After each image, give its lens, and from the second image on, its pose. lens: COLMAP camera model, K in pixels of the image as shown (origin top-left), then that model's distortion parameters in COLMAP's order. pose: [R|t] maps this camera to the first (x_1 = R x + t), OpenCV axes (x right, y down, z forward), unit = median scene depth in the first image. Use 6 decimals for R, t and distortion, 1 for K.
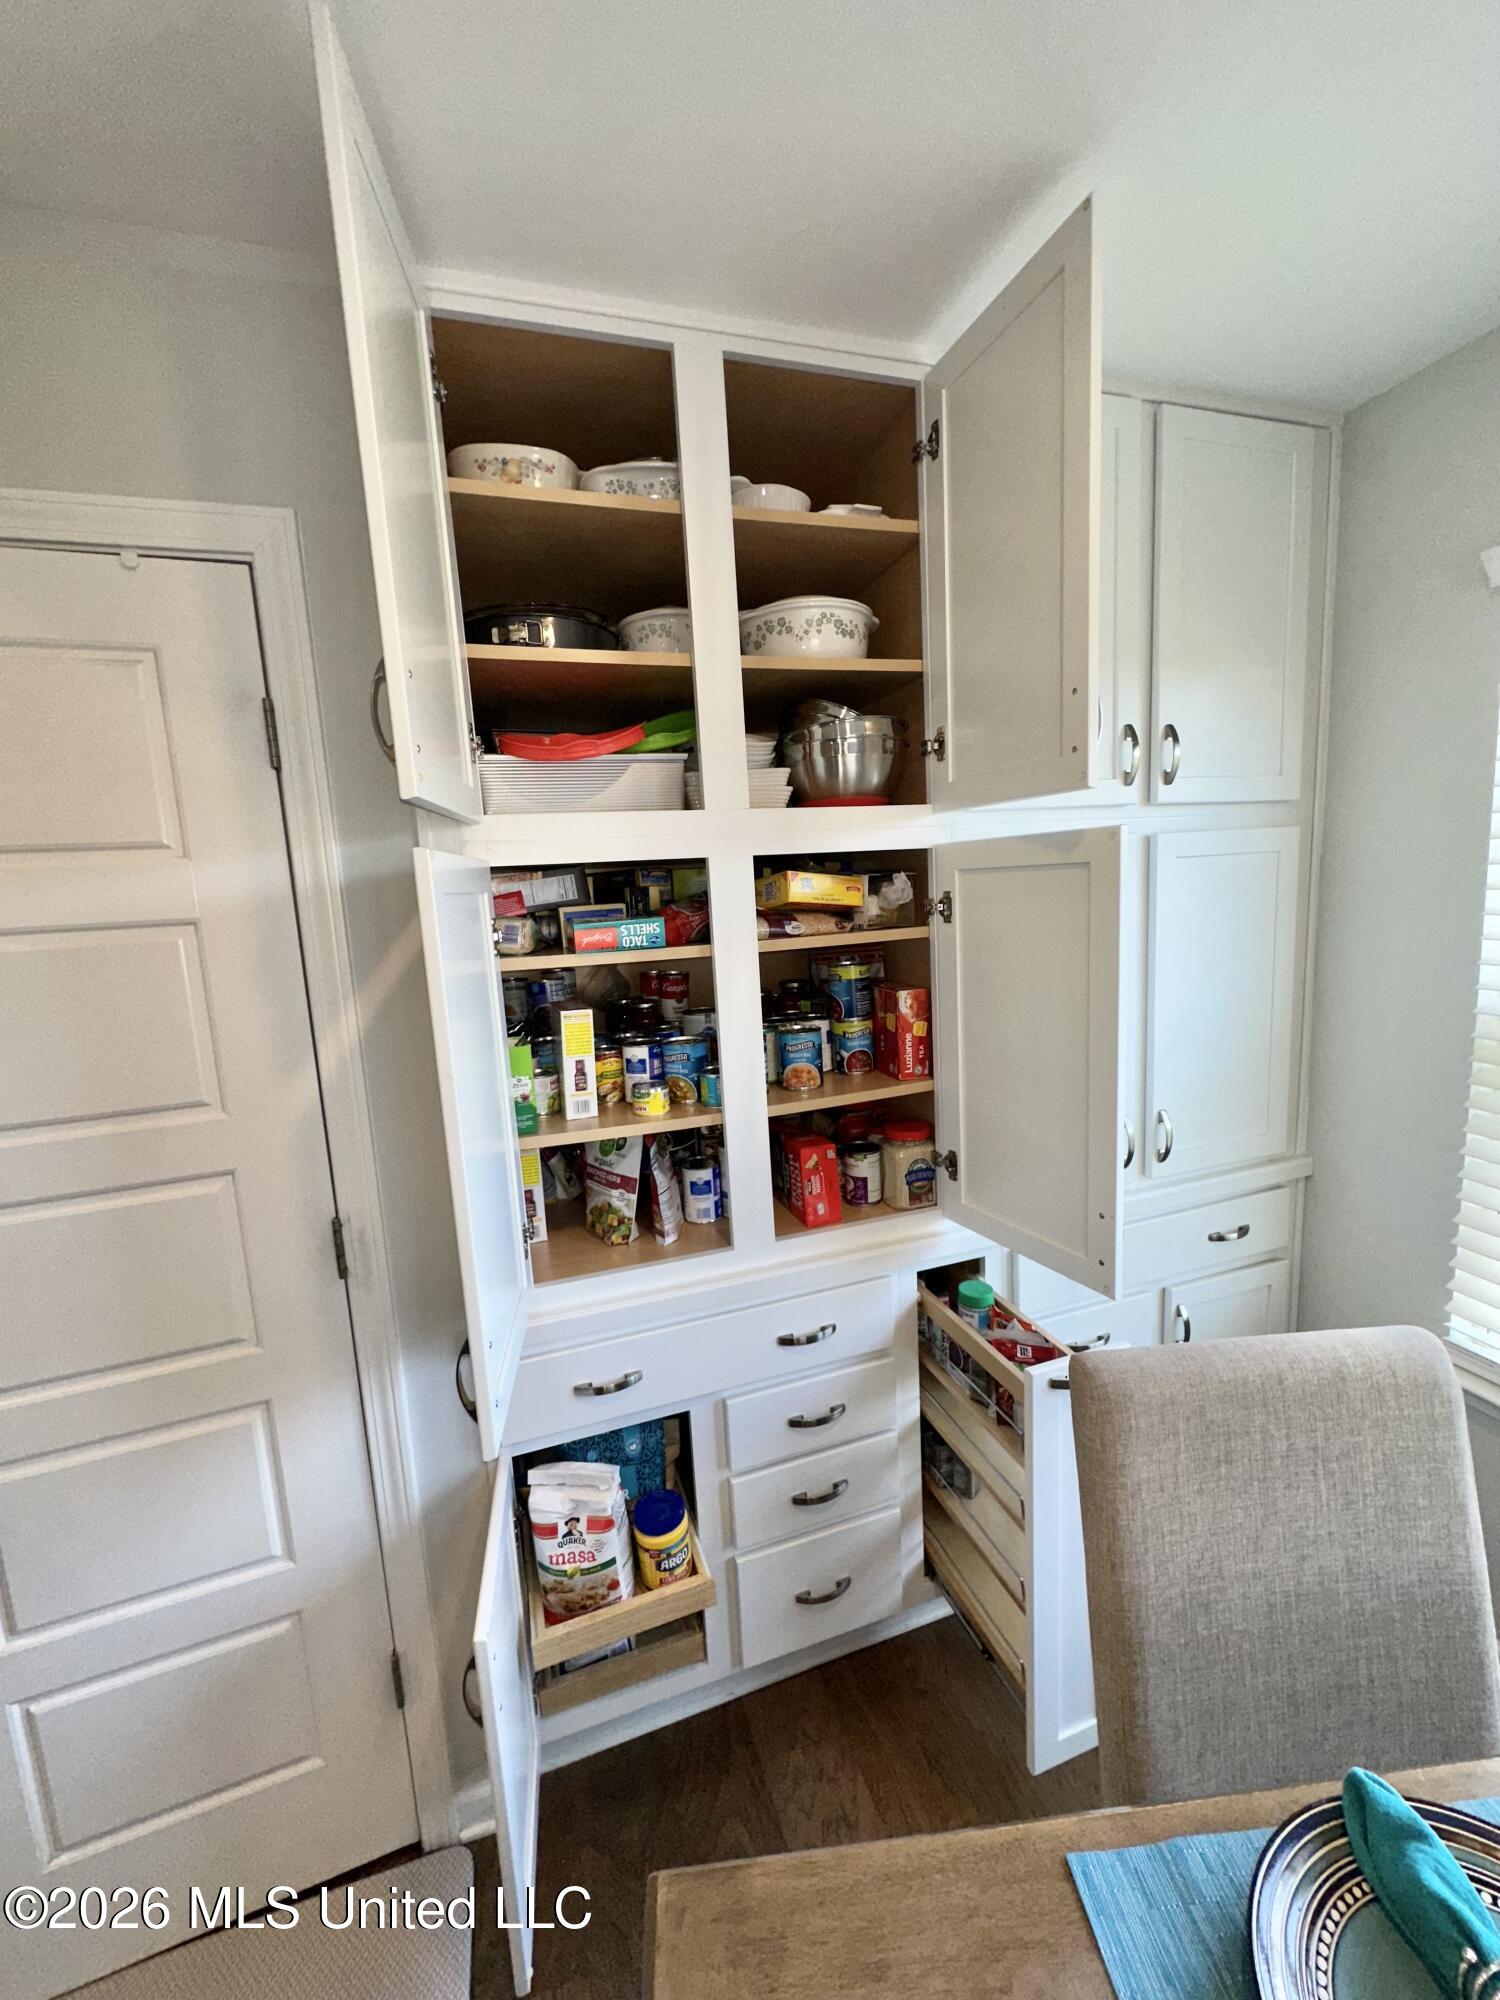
lens RADIAL K [[796.1, 0, 771.7], [0, 796.1, 1001.1], [0, 0, 1]] dist [-0.003331, 0.000950]
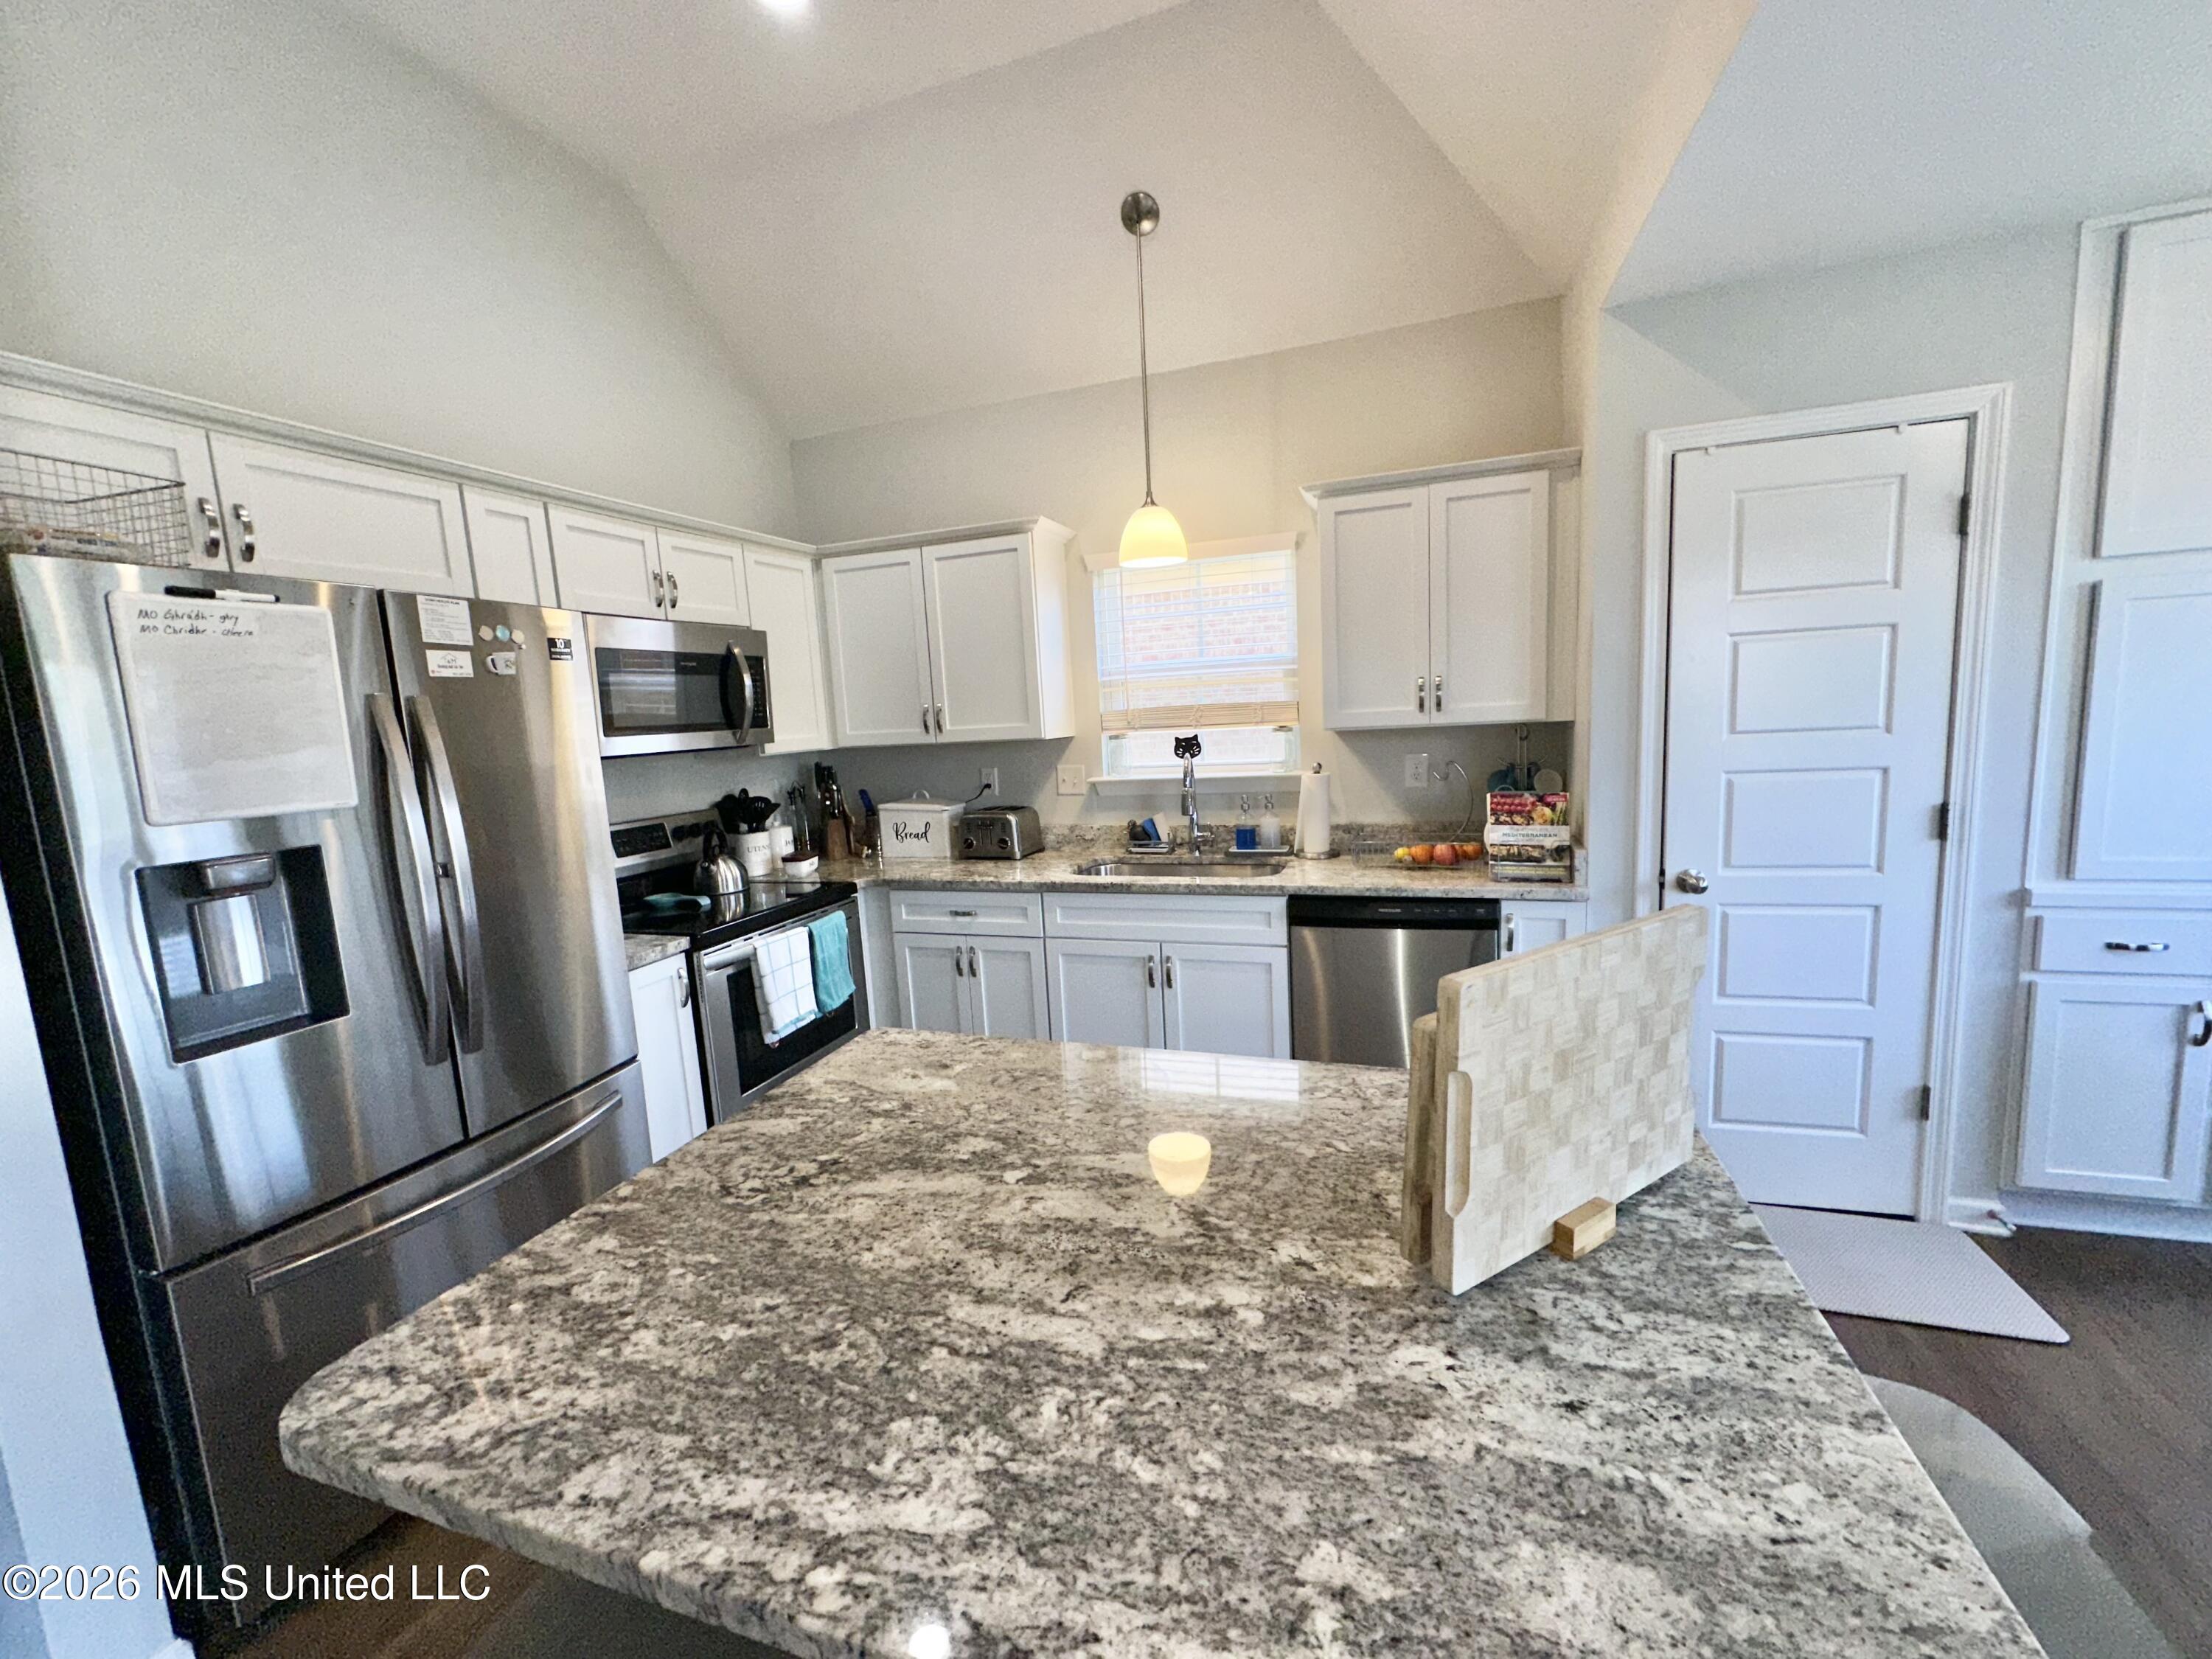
lens RADIAL K [[880.5, 0, 1106.0], [0, 880.5, 831.3], [0, 0, 1]] dist [-0.003331, 0.000950]
pose [[0.798628, 0.090396, -0.594997, -0.692493], [-0.076008, 0.995889, 0.049281, 0.304662], [0.597006, 0.005867, 0.802215, -1.248405]]
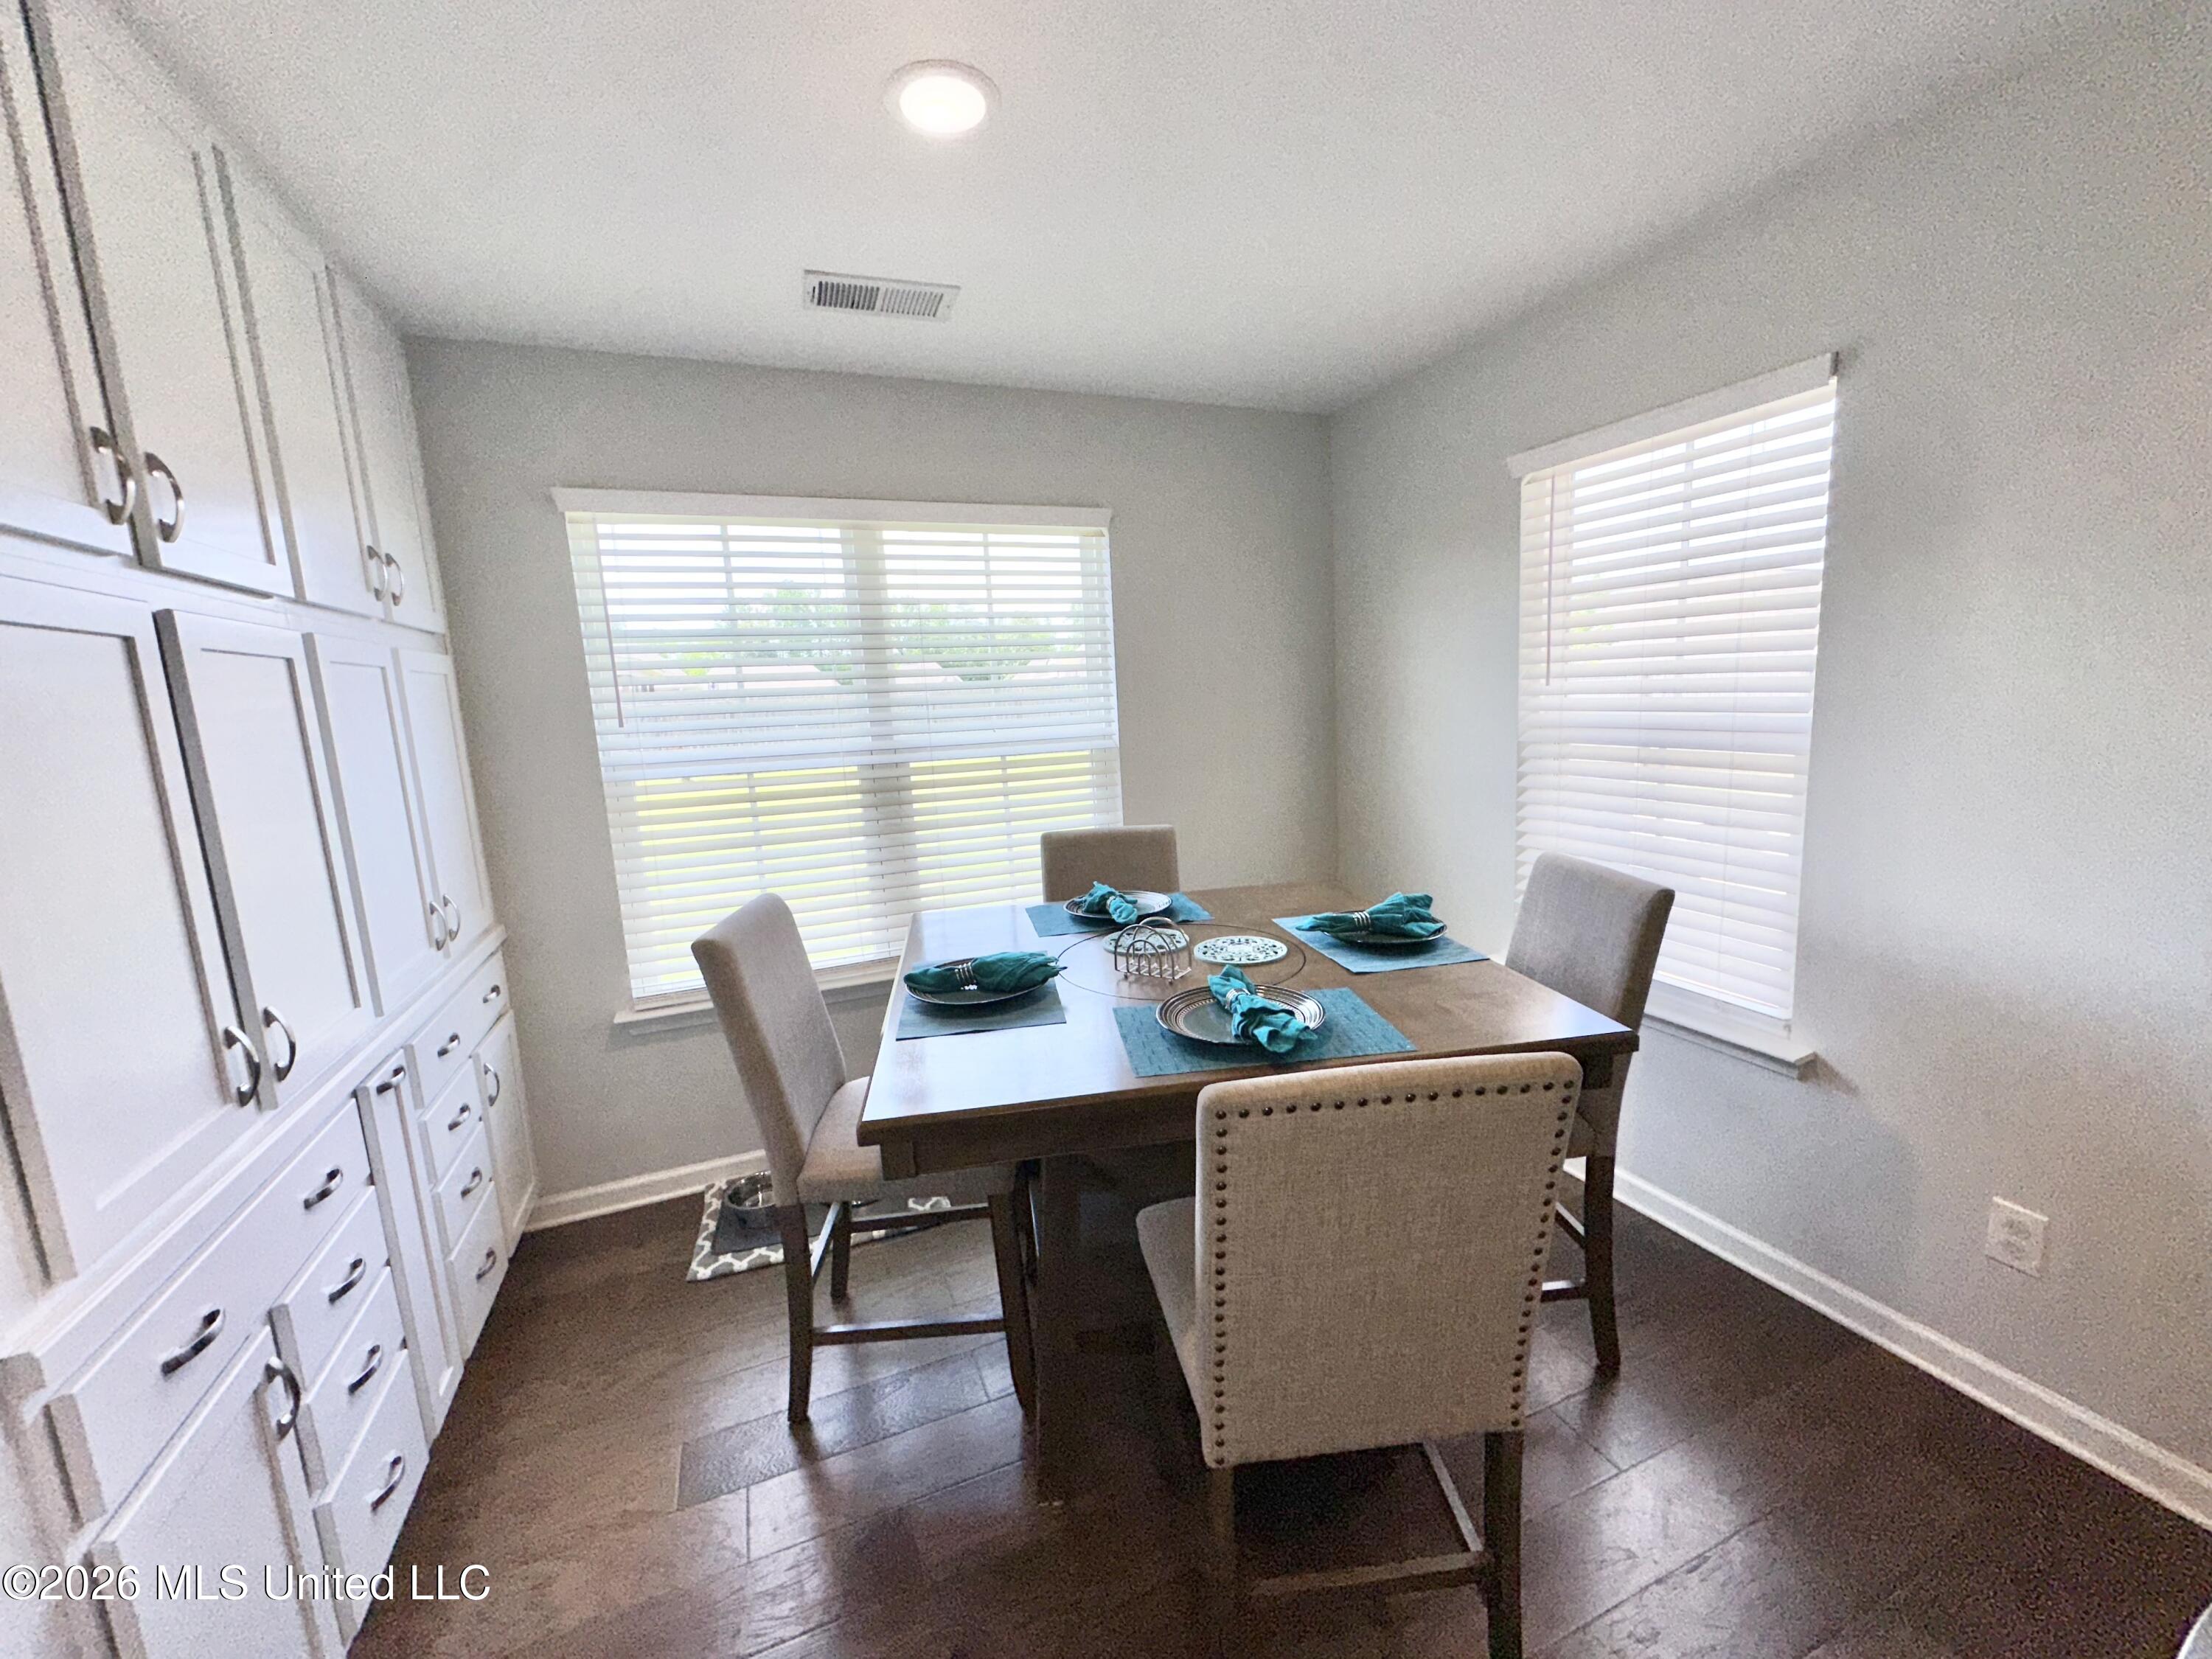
lens RADIAL K [[880.5, 0, 1116.3], [0, 880.5, 833.2], [0, 0, 1]] dist [-0.003331, 0.000950]
pose [[-0.069549, -0.110823, 0.991404, -0.897630], [0.194201, 0.973293, 0.122422, 0.094421], [-0.978493, 0.201046, -0.046170, 0.118390]]
